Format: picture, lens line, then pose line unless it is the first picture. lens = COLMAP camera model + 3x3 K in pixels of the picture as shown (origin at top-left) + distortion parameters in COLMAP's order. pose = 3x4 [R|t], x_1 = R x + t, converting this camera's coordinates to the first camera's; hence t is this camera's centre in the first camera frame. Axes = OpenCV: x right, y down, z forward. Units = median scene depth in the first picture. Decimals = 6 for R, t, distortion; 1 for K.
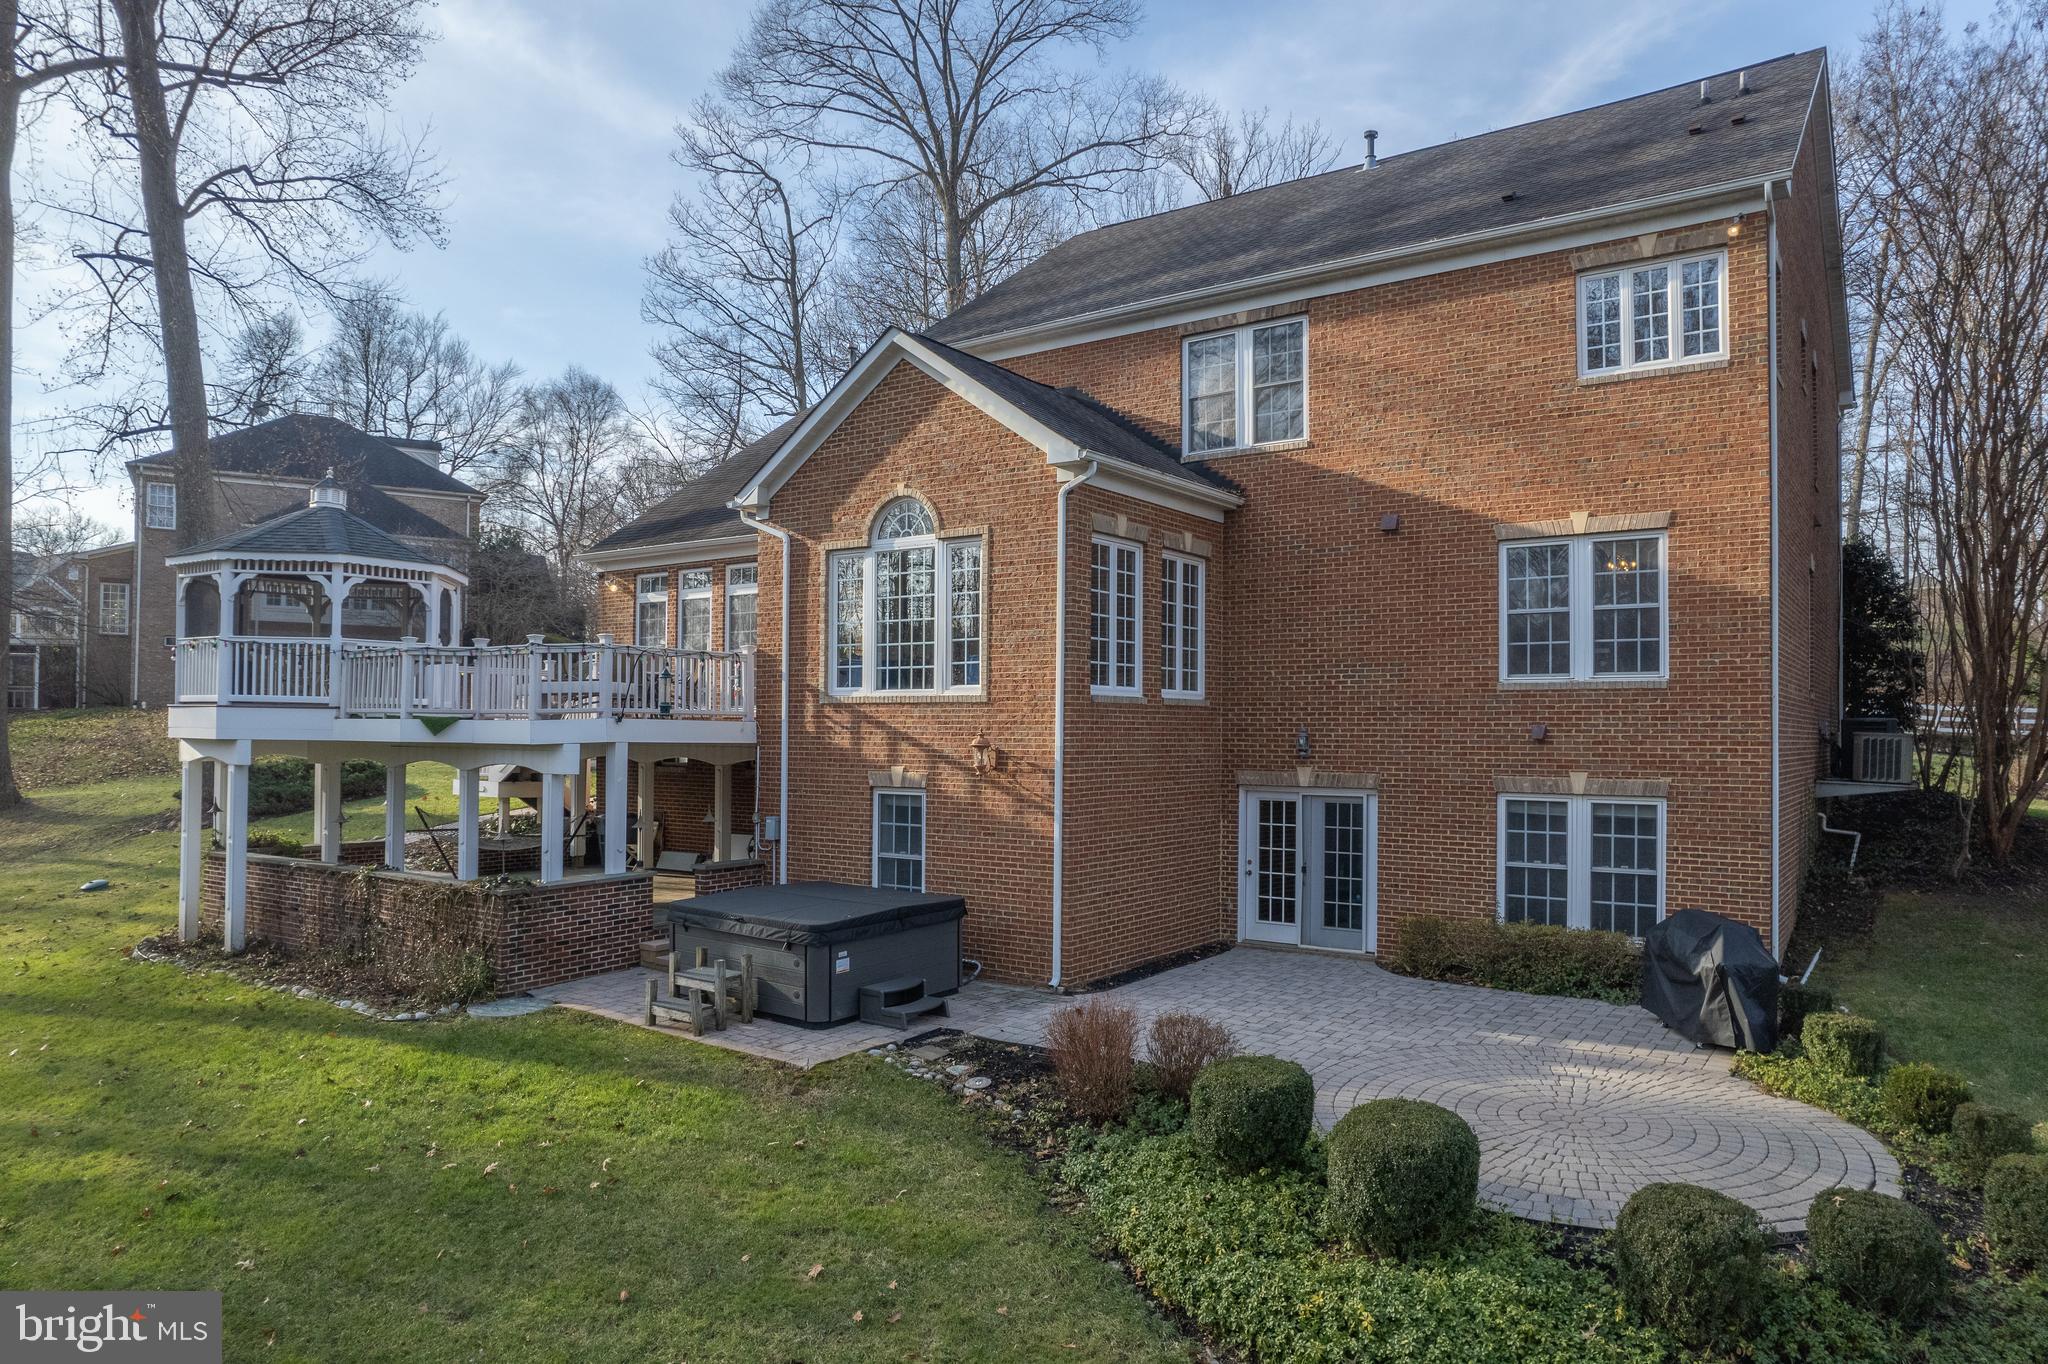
lens RADIAL K [[1310.5, 0, 1031.1], [0, 1310.5, 723.4], [0, 0, 1]] dist [-0.032685, 0.000026]
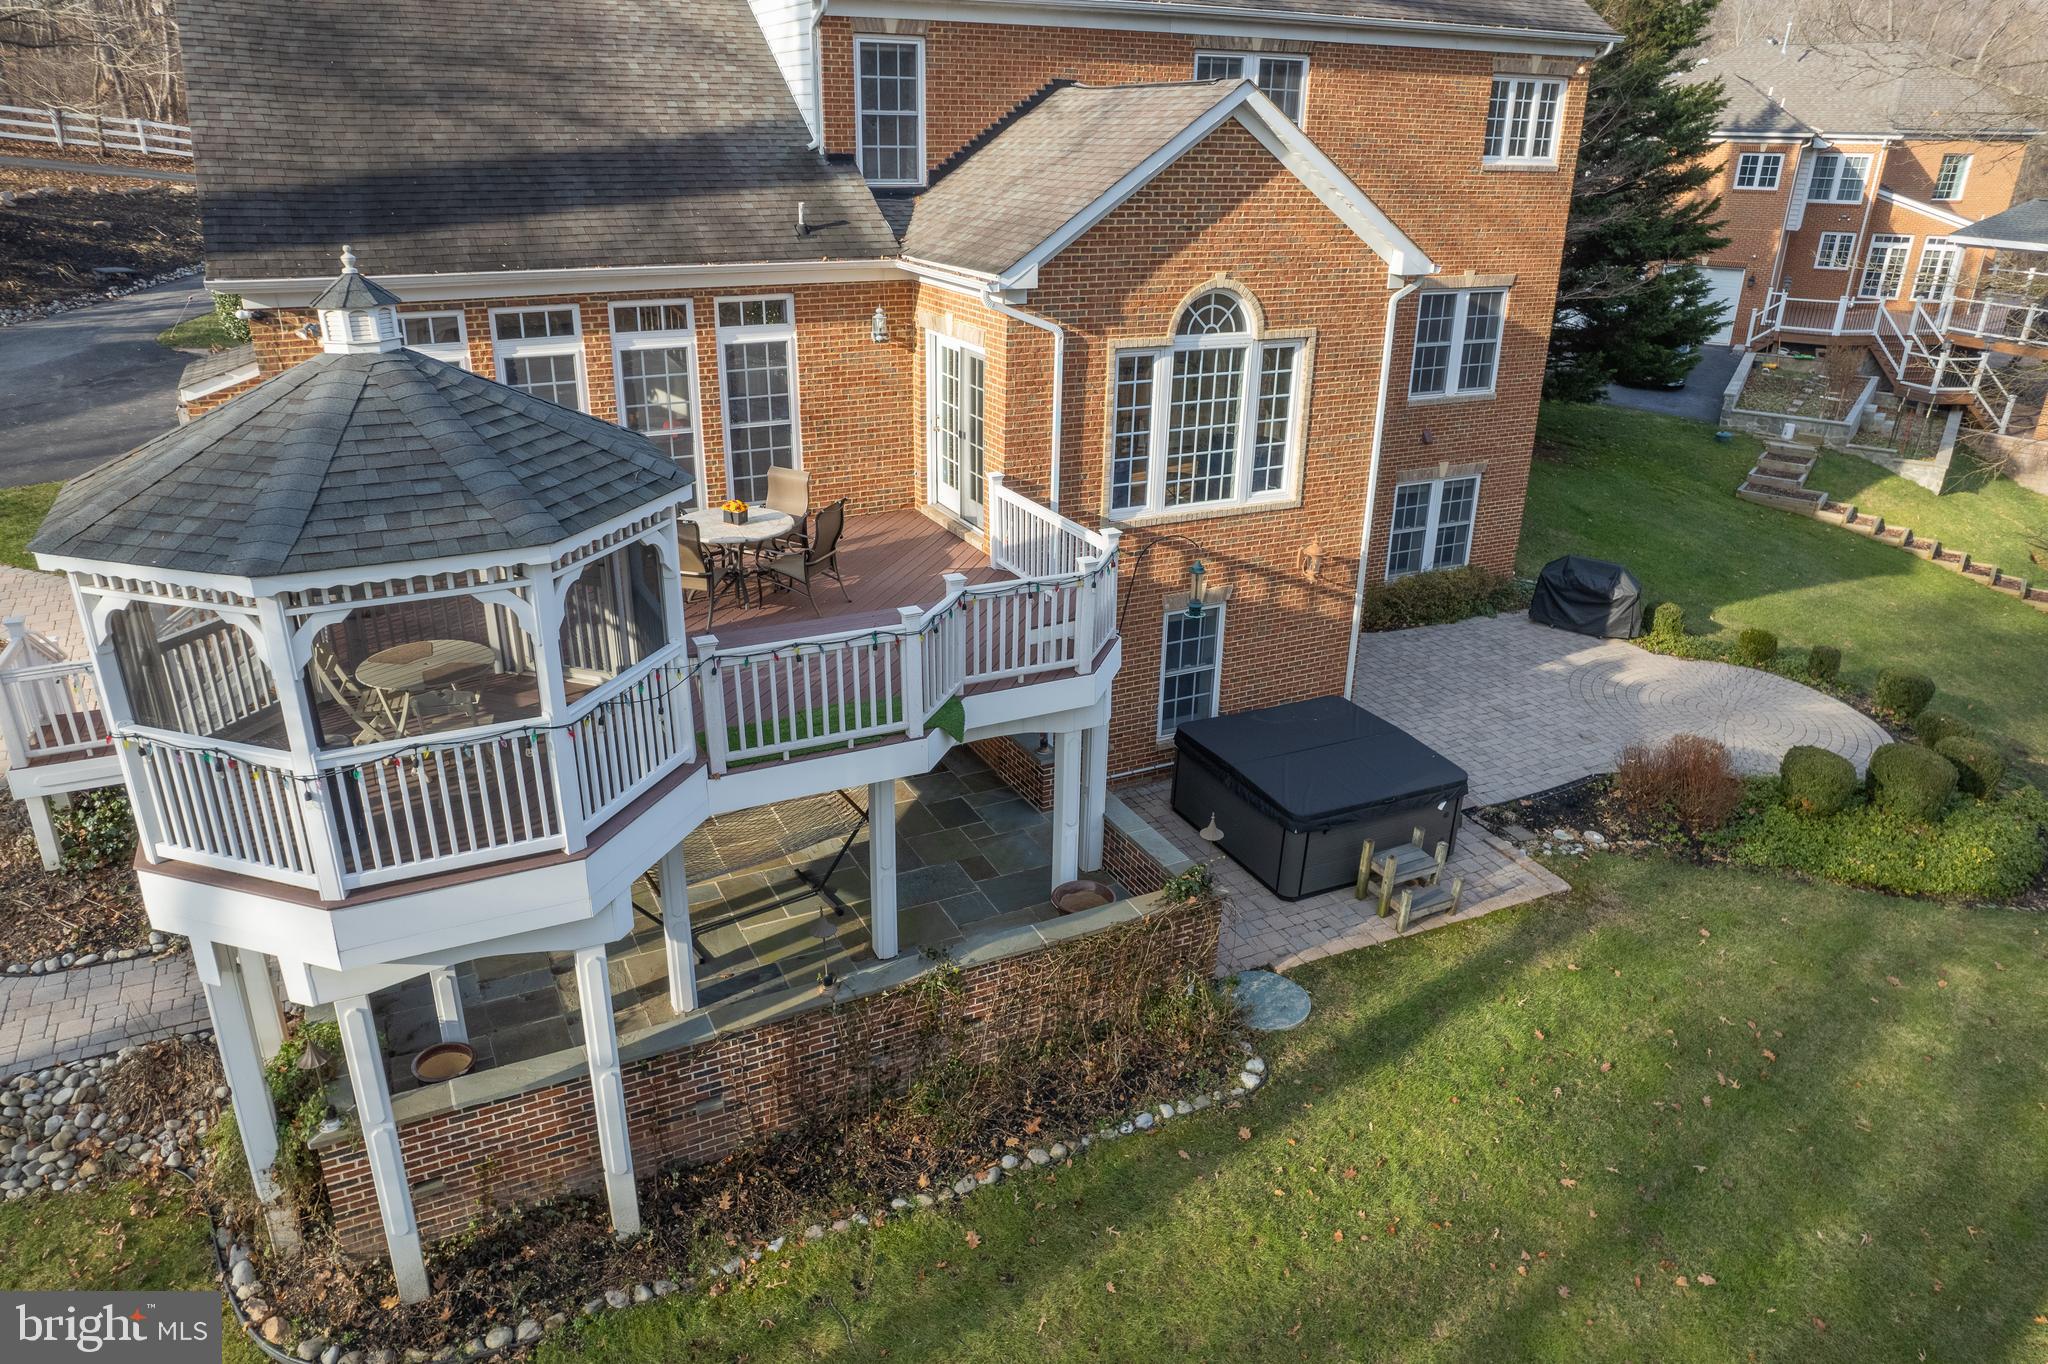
lens RADIAL K [[1316.4, 0, 1016.2], [0, 1316.4, 695.2], [0, 0, 1]] dist [-0.086315, 0.080759]
pose [[0.472363, -0.352288, 0.807940, -0.998661], [-0.020187, 0.912086, 0.409502, -0.291627], [-0.881173, -0.209743, 0.423724, 0.729283]]
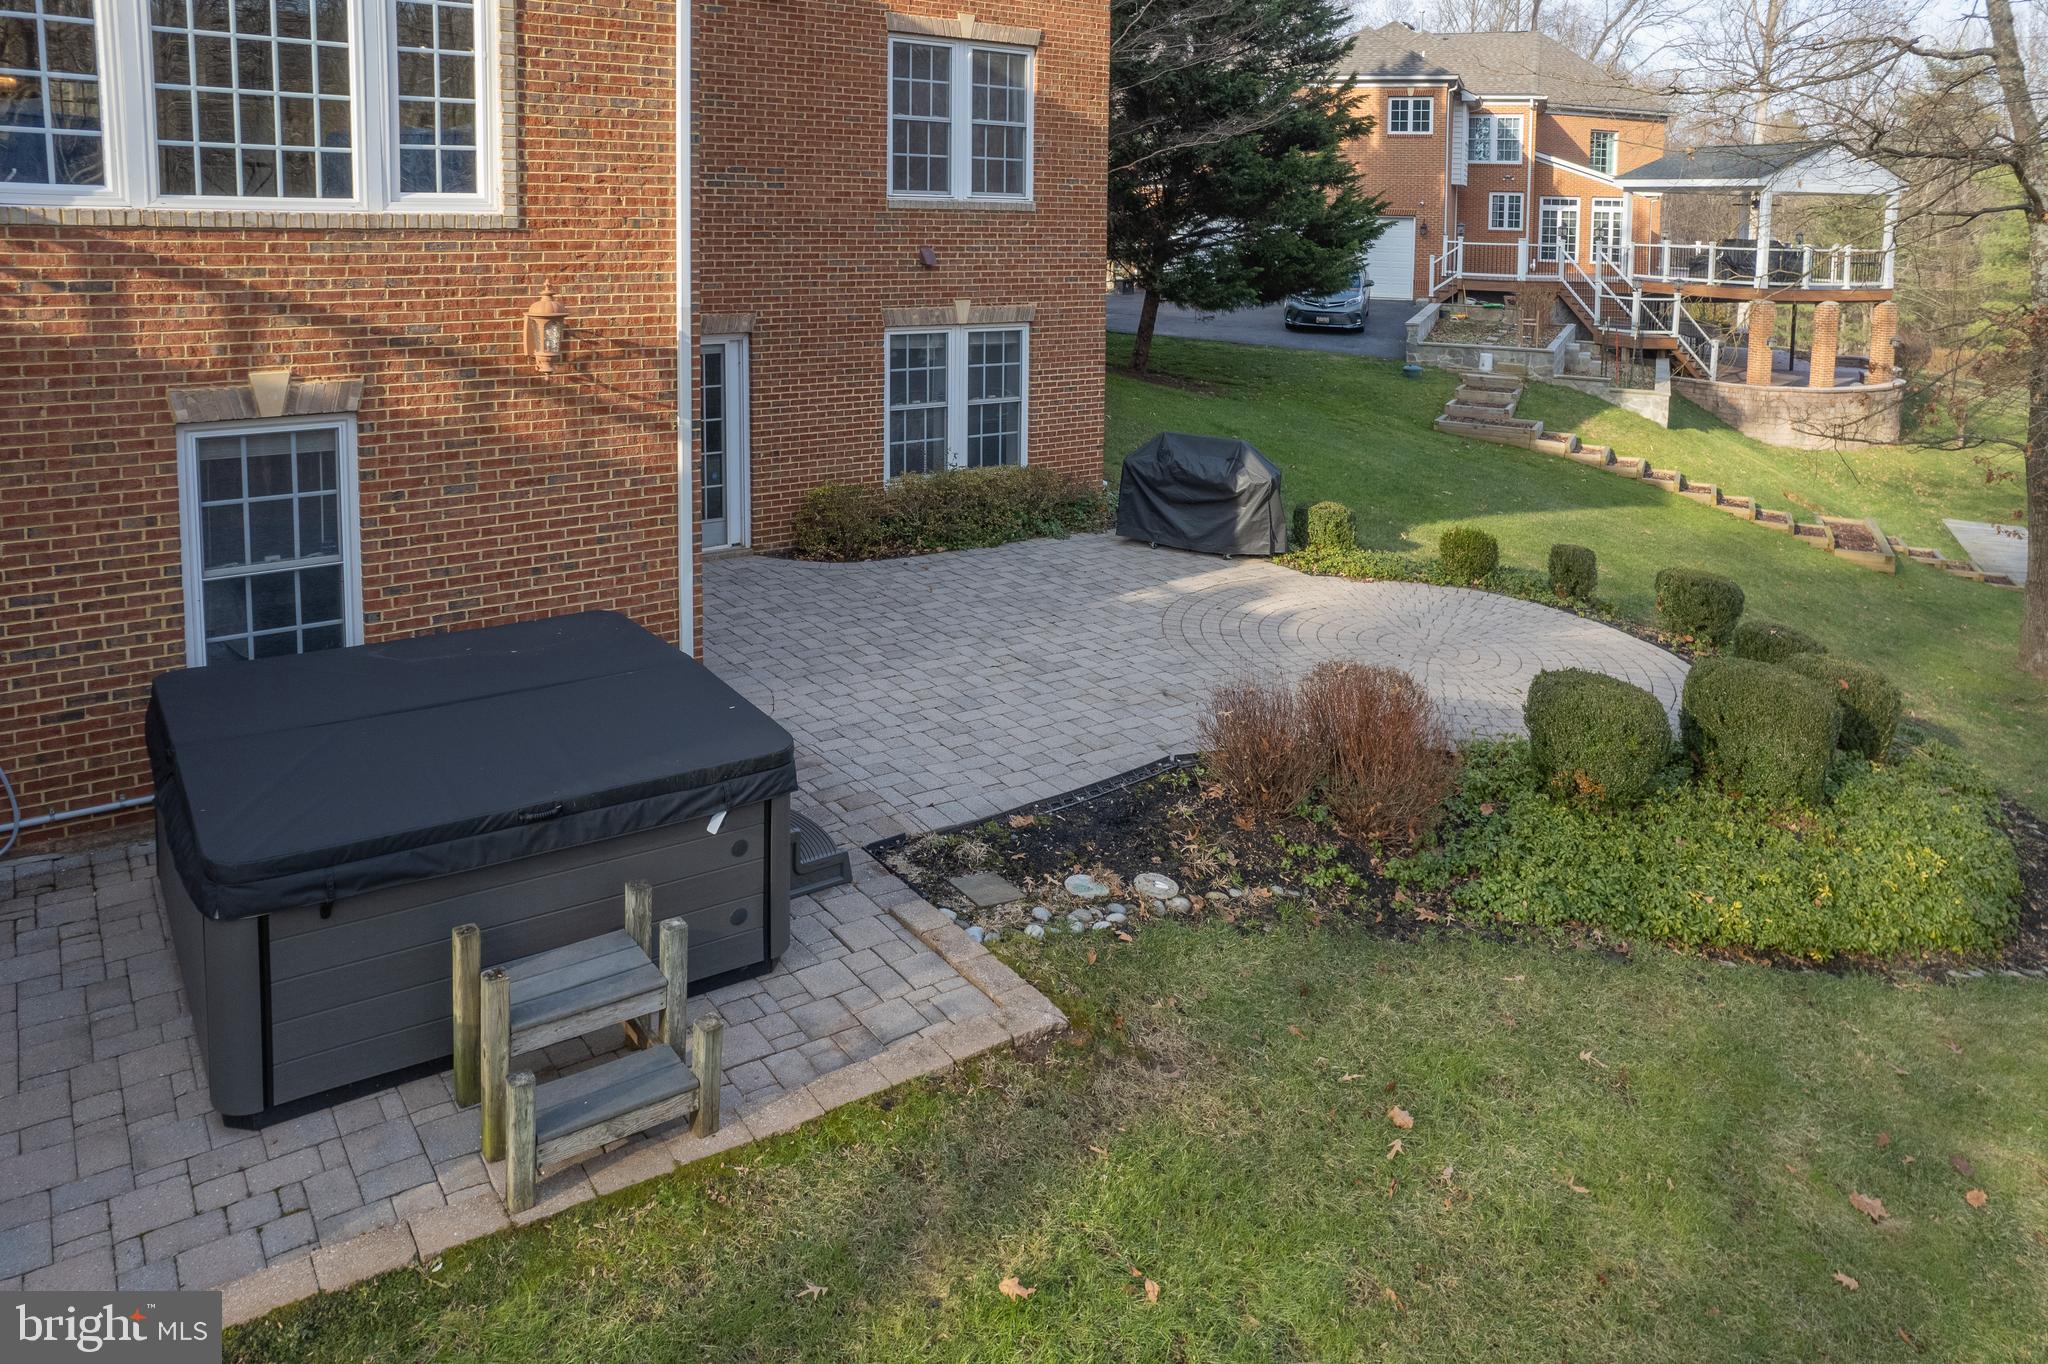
lens RADIAL K [[1362.8, 0, 954.7], [0, 1362.8, 357.5], [0, 0, 1]] dist [-0.022422, -0.000447]
pose [[0.337799, -0.098329, 0.936068, -0.471782], [-0.017078, 0.993724, 0.110548, -0.027842], [-0.941063, -0.053329, 0.334000, 0.656424]]
